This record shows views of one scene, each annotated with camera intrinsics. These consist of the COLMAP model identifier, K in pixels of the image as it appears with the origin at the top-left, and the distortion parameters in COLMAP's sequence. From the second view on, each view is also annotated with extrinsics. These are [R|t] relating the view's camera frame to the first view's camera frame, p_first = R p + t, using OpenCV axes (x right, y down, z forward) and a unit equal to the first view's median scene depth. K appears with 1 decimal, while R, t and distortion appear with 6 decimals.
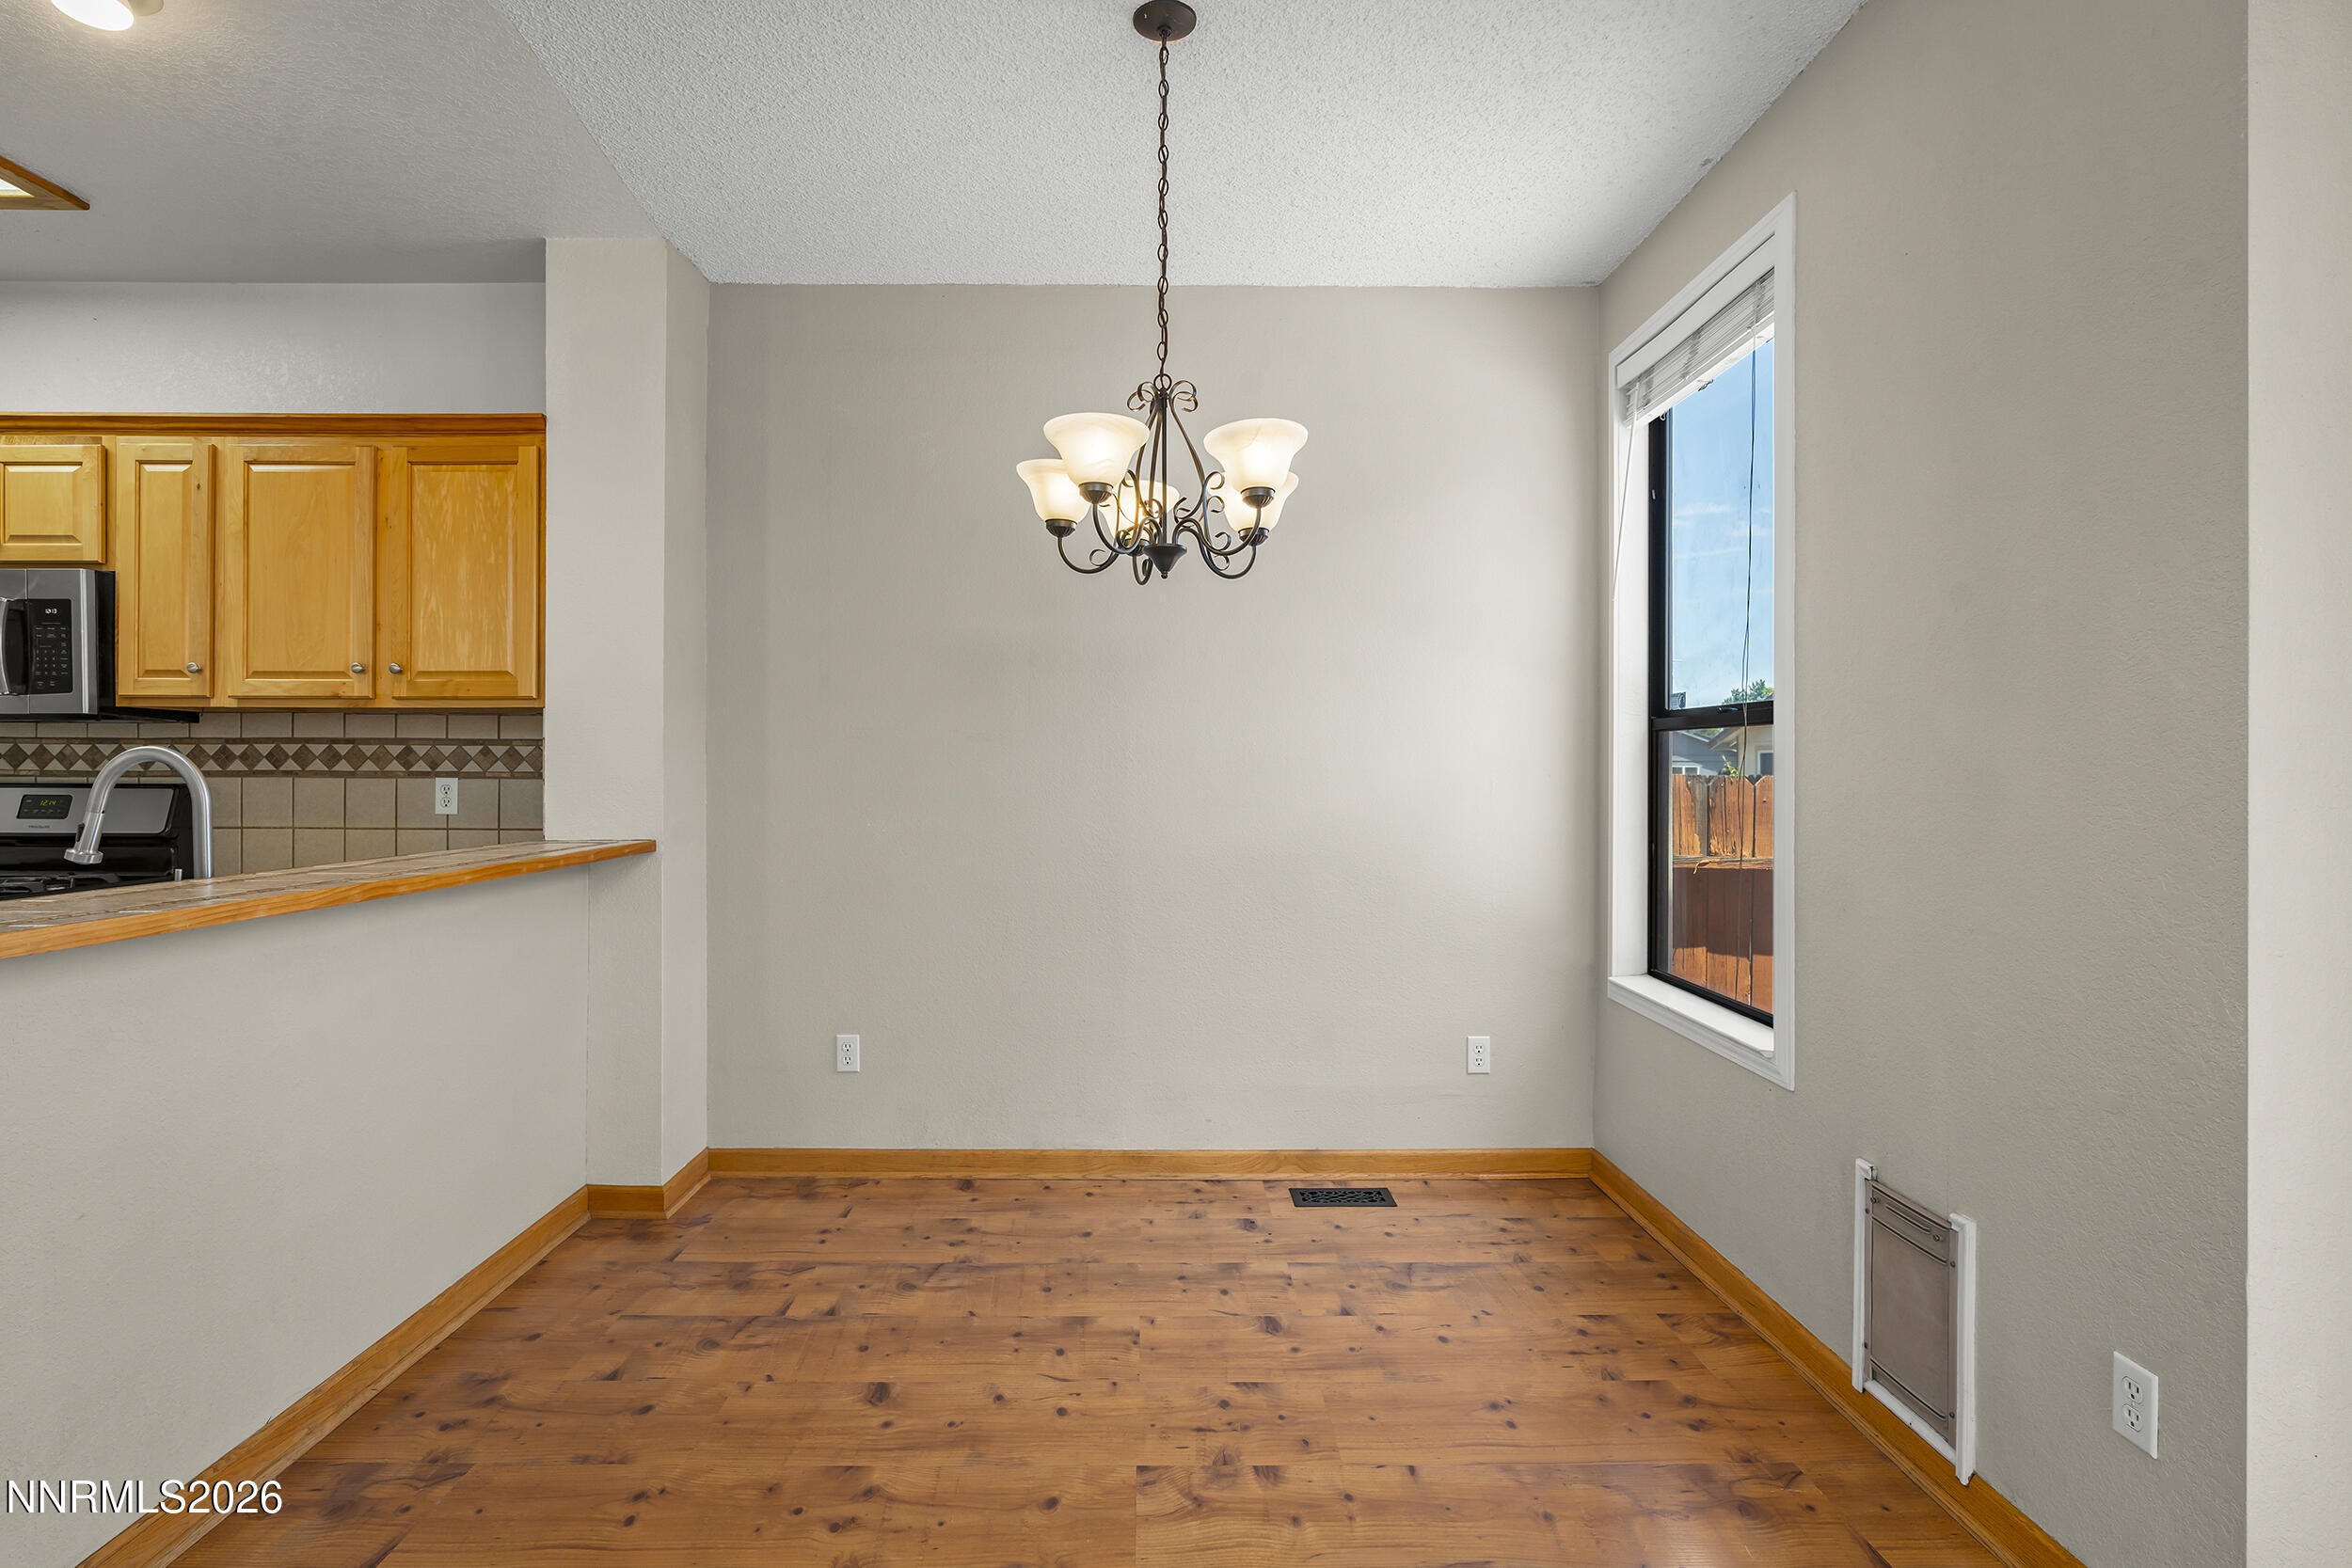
lens RADIAL K [[1154.9, 0, 1152.2], [0, 1154.9, 775.4], [0, 0, 1]] dist [-0.000156, -0.000072]
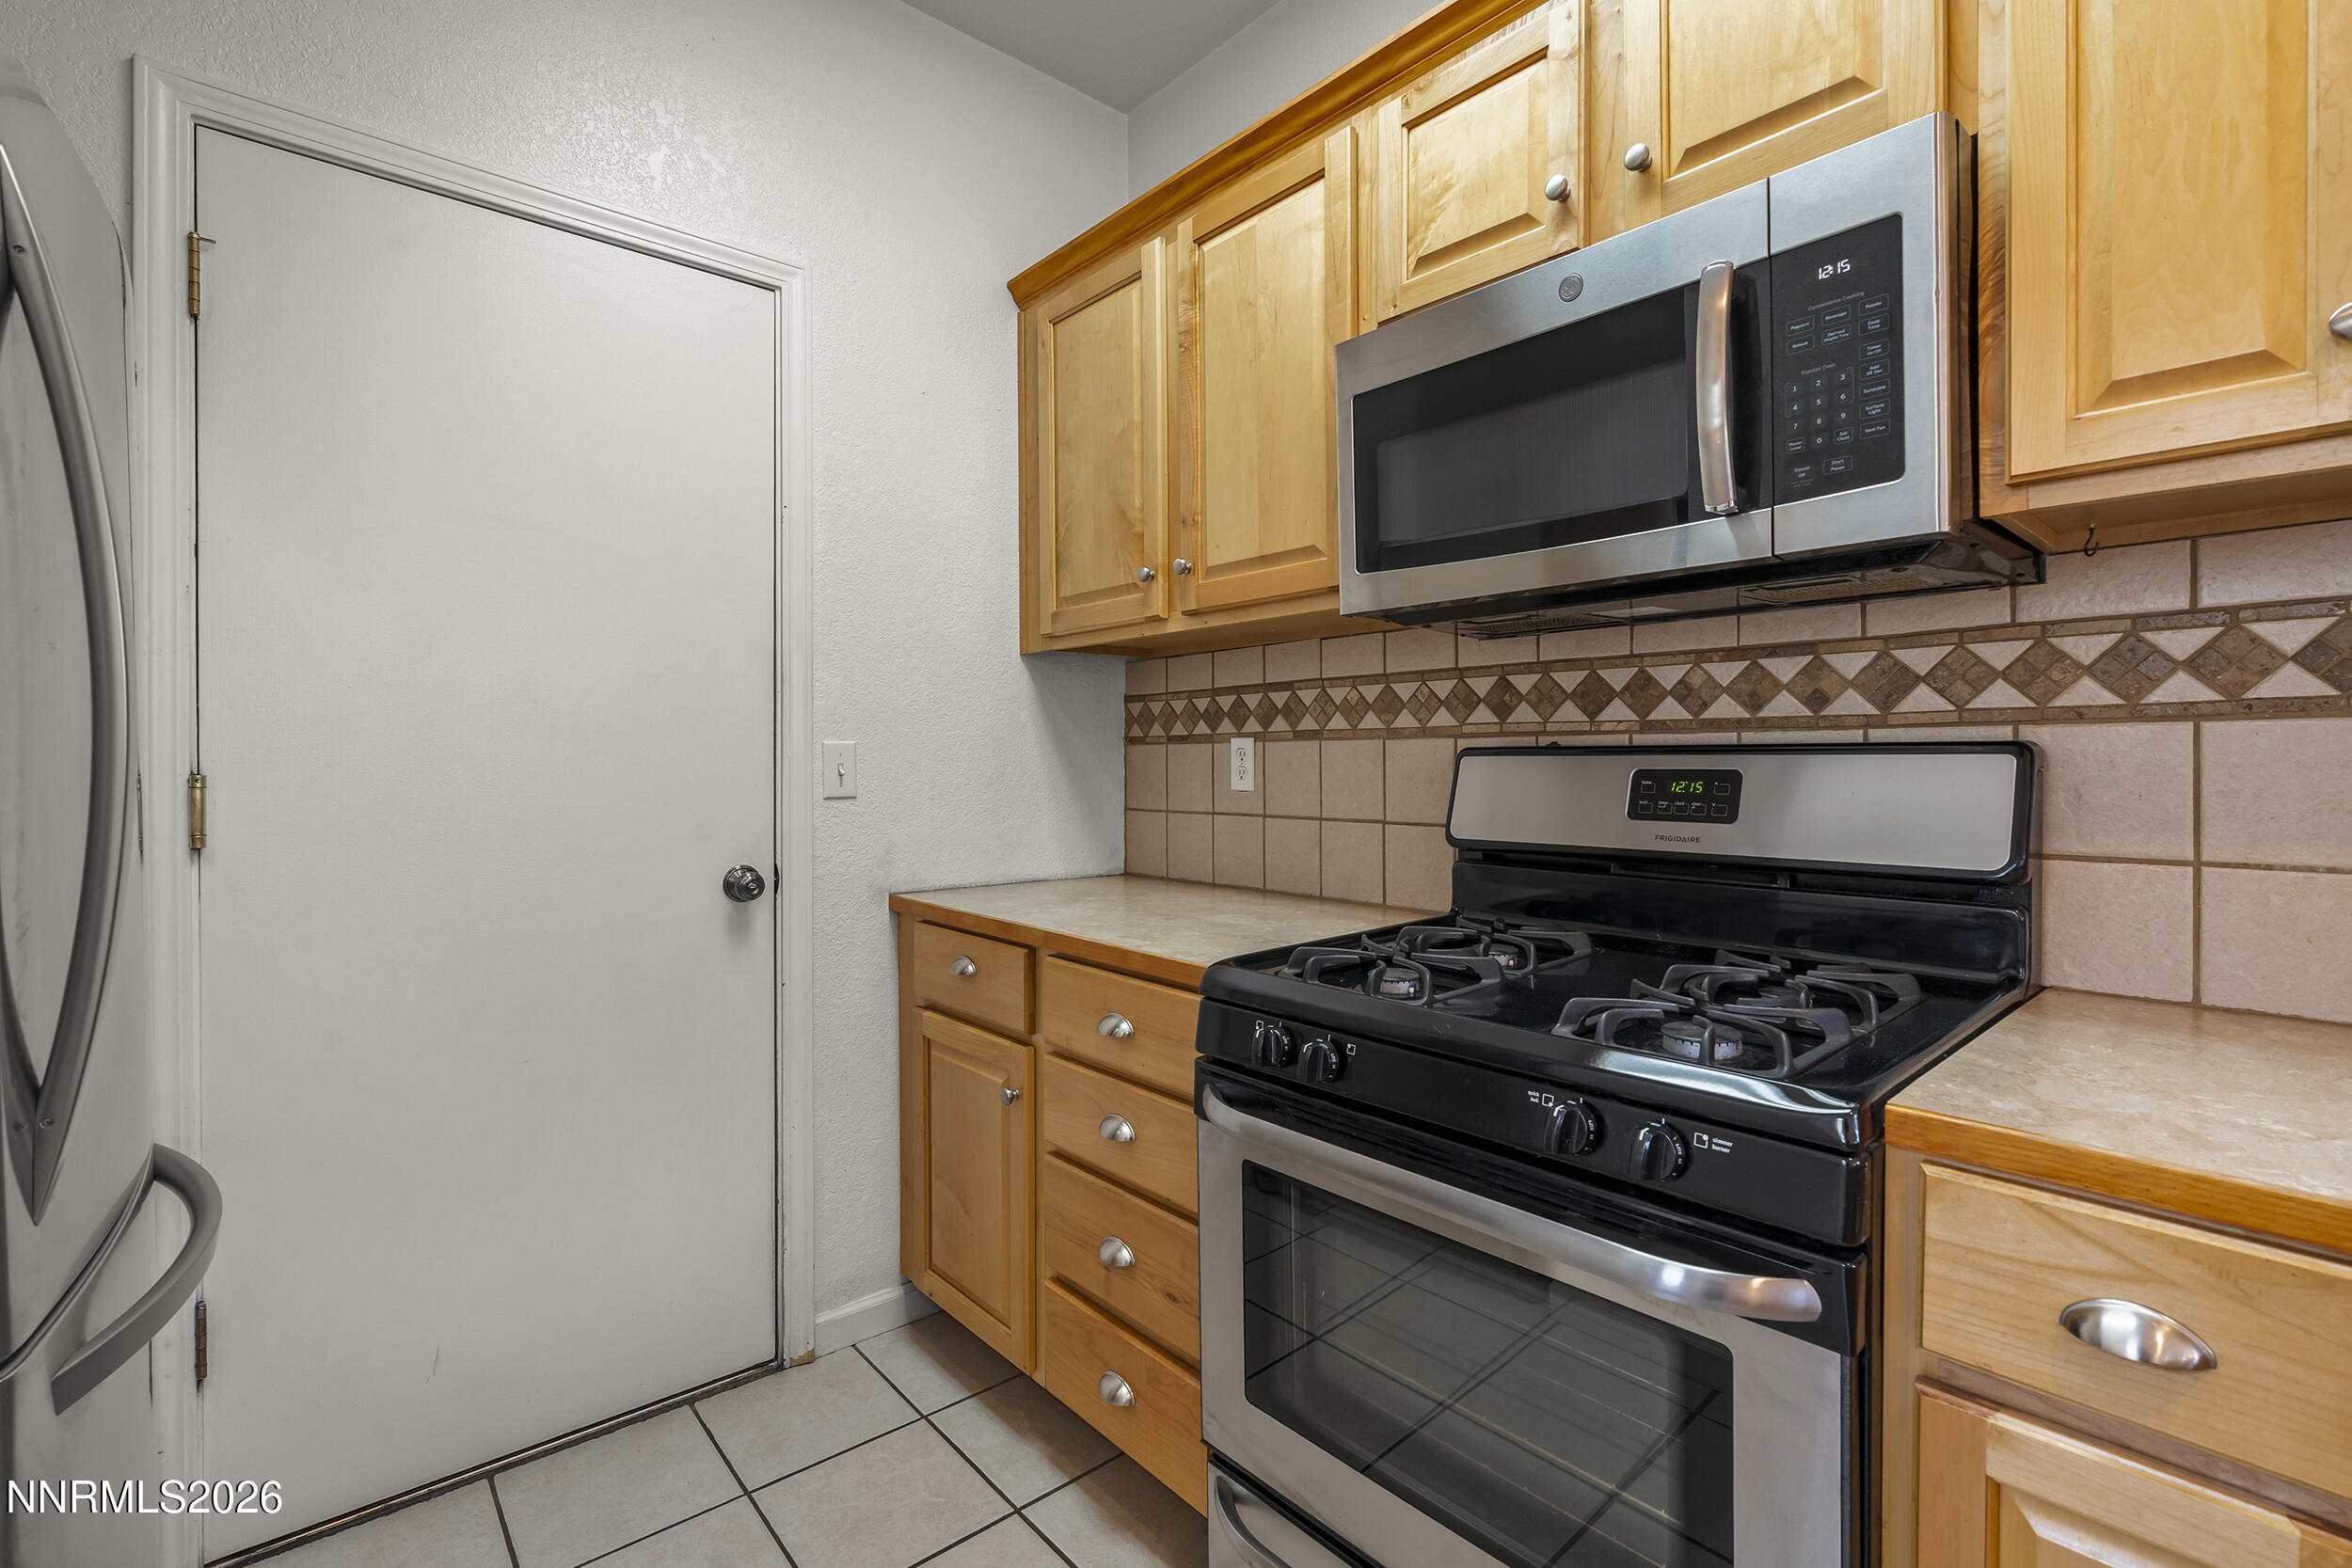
lens RADIAL K [[1054.8, 0, 1180.6], [0, 1054.8, 772.1], [0, 0, 1]] dist [-0.009567, 0.001486]
pose [[0.647604, 0.002614, -0.761972, -0.746742], [0.003978, 0.999969, 0.006812, 0.013770], [0.761966, -0.007442, 0.647574, 0.557992]]
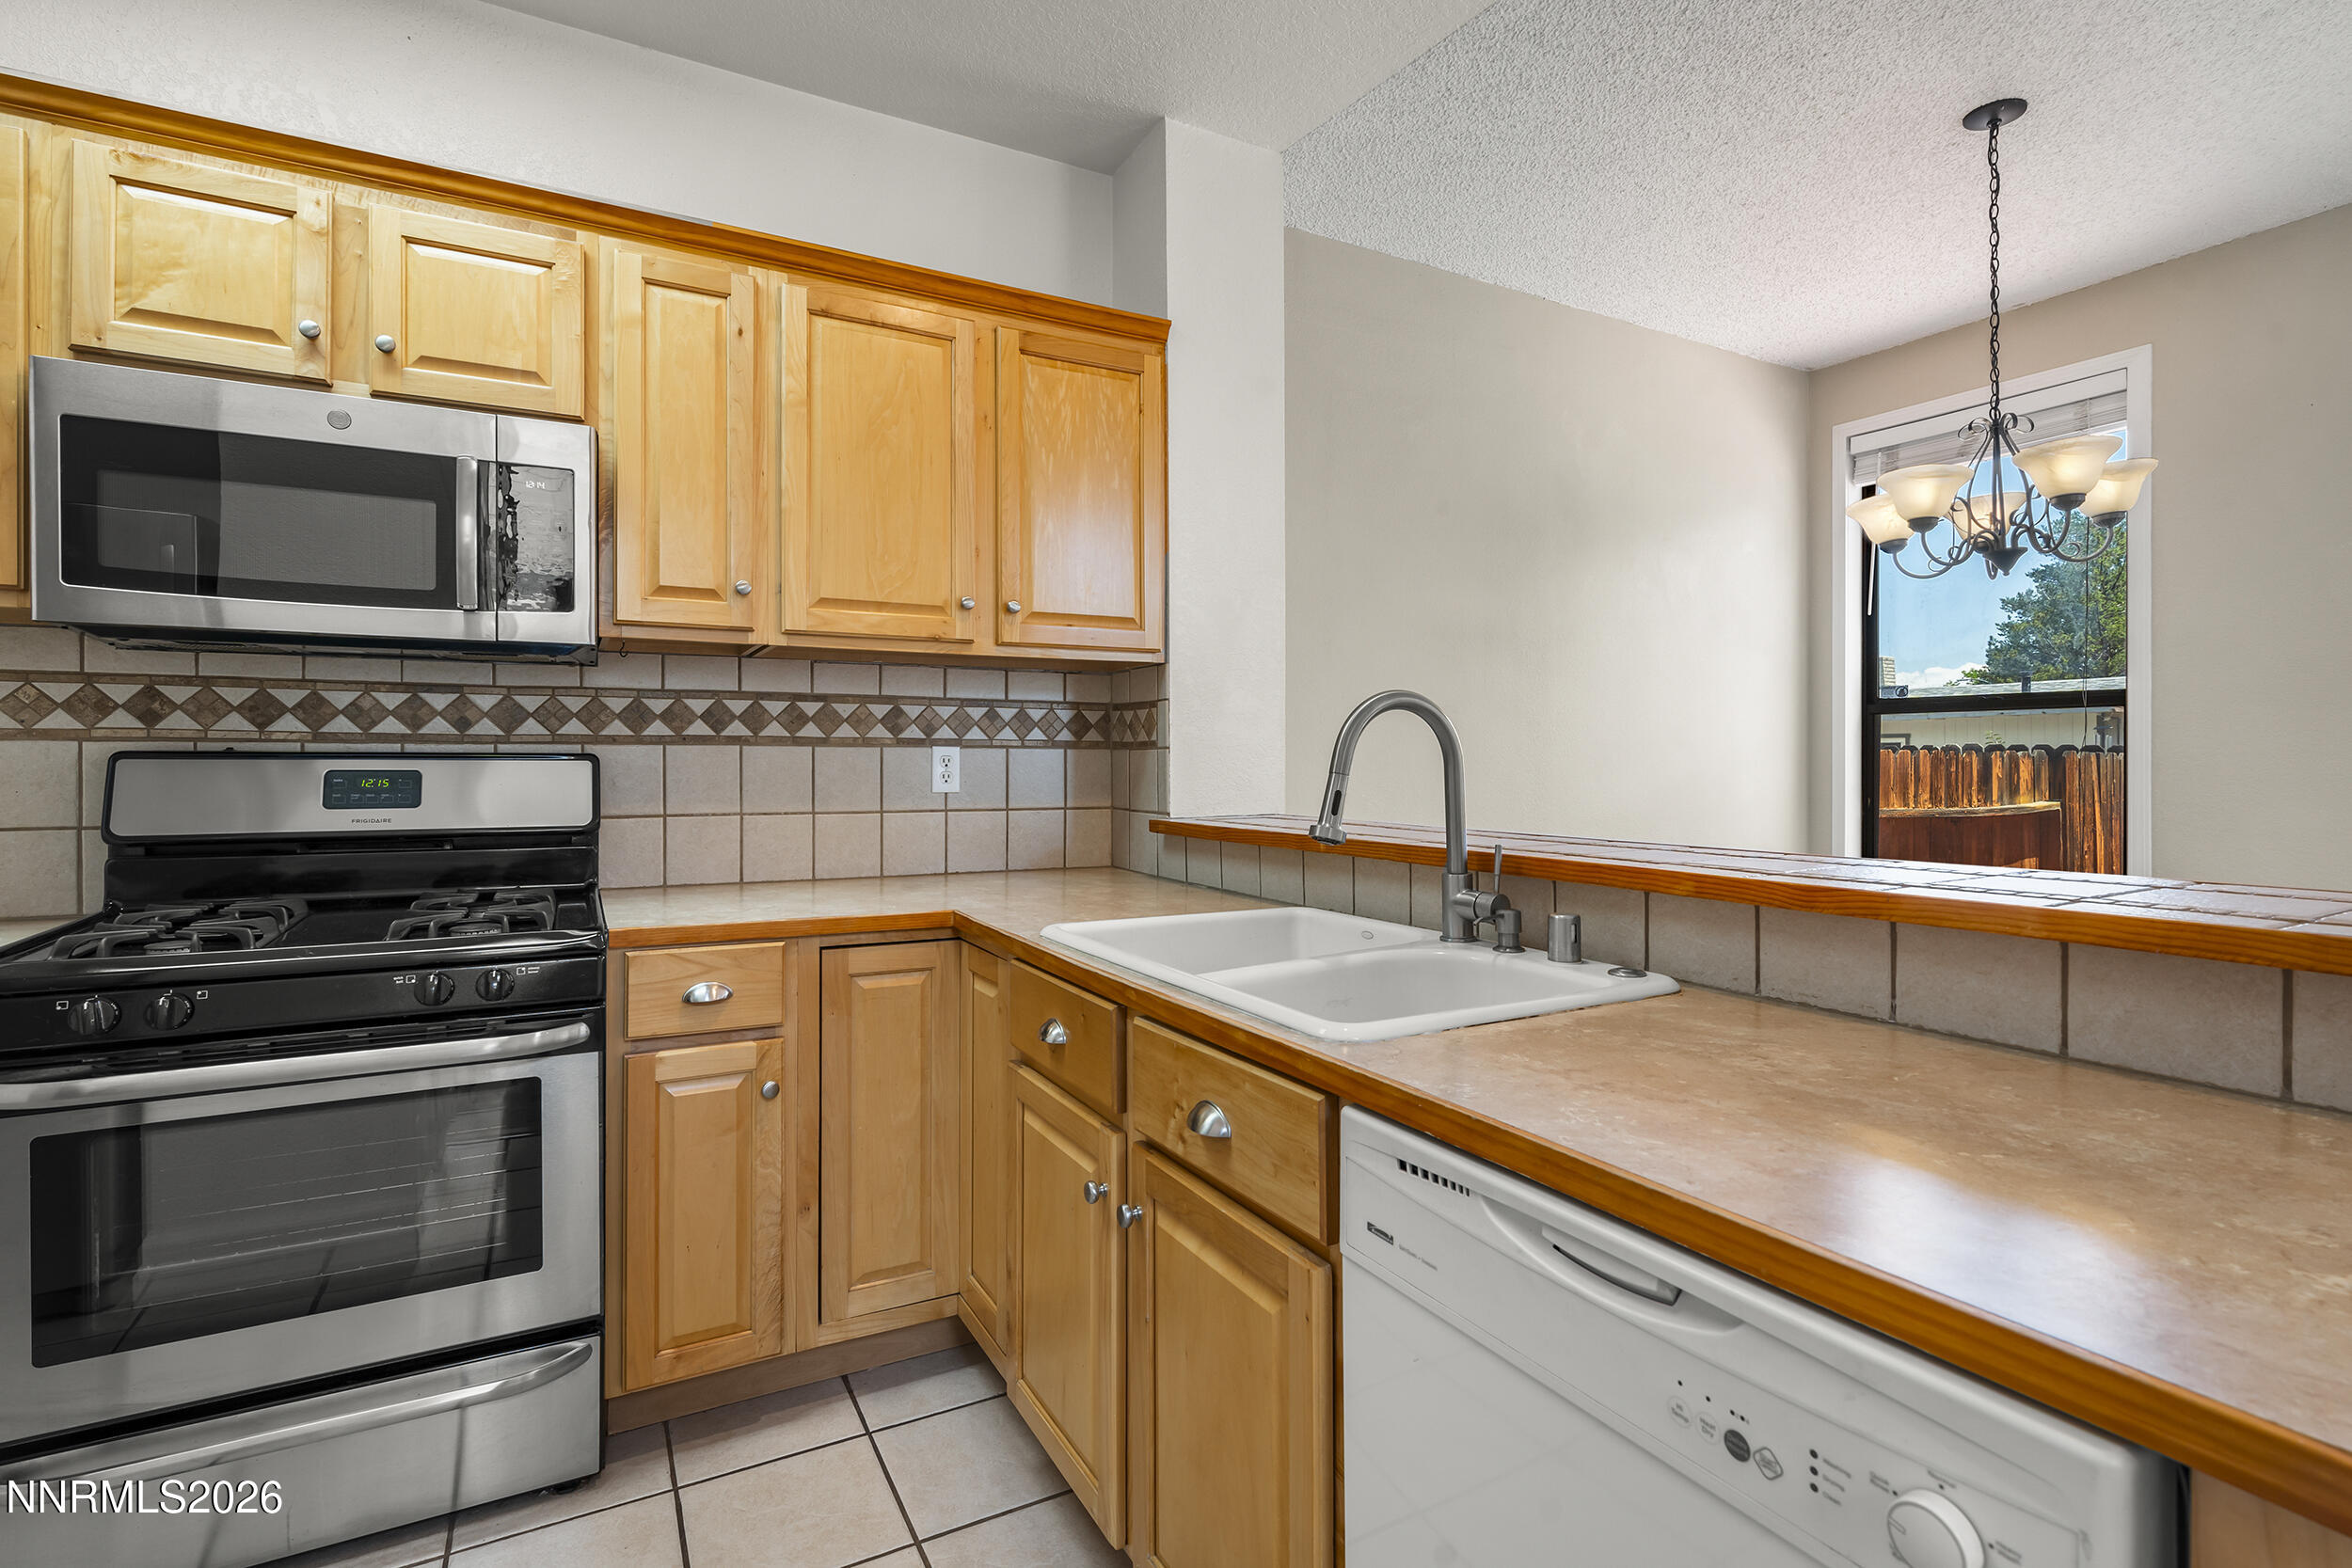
lens RADIAL K [[1109.8, 0, 1180.1], [0, 1109.8, 763.7], [0, 0, 1]] dist [-0.002588, -0.000305]
pose [[0.880272, -0.003303, 0.474458, -0.833899], [0.004834, 0.999986, -0.002008, 0.016091], [-0.474445, 0.004062, 0.880276, 0.248237]]
